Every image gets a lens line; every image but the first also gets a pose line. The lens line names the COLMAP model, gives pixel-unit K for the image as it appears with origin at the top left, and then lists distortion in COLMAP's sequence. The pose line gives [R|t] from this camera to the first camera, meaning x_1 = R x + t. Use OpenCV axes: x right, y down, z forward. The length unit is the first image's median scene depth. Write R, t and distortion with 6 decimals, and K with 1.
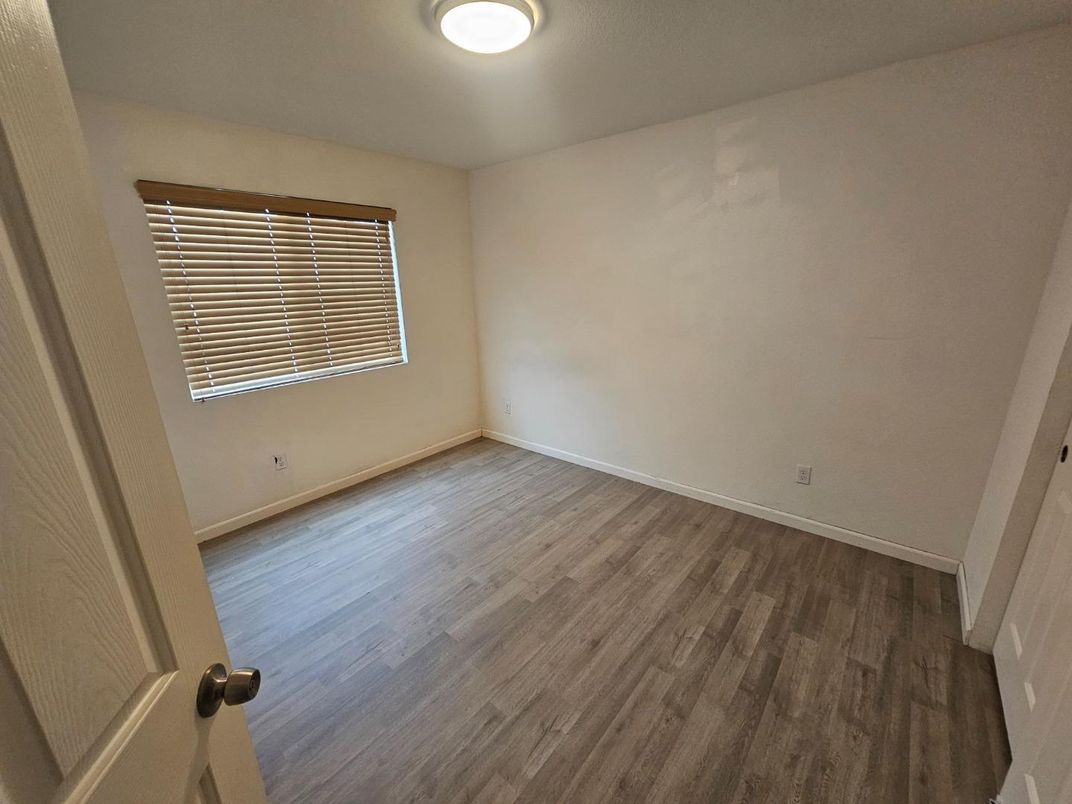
lens RADIAL K [[439.6, 0, 535.4], [0, 439.6, 409.5], [0, 0, 1]] dist [-0.001170, -0.000261]
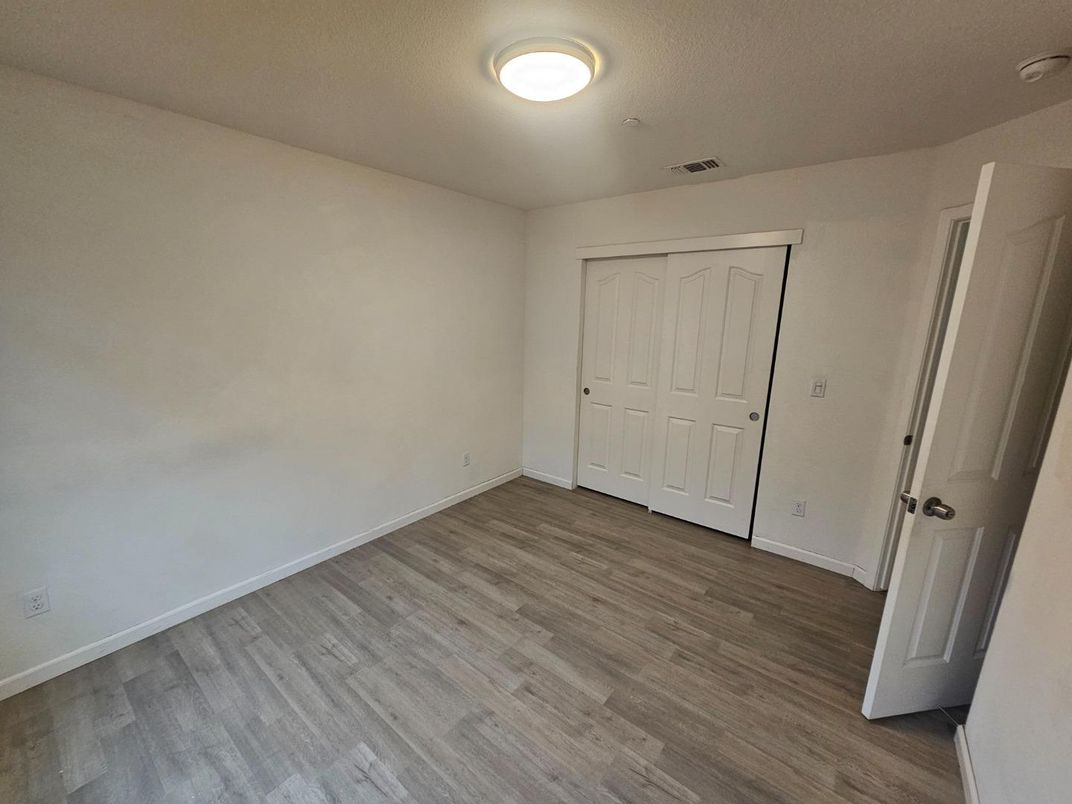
lens RADIAL K [[439.6, 0, 535.4], [0, 439.6, 409.5], [0, 0, 1]] dist [-0.001170, -0.000261]
pose [[-0.022903, -0.199031, 0.979726, -0.734999], [0.273529, 0.941342, 0.197628, -0.213755], [-0.961591, 0.272510, 0.032881, 0.715056]]
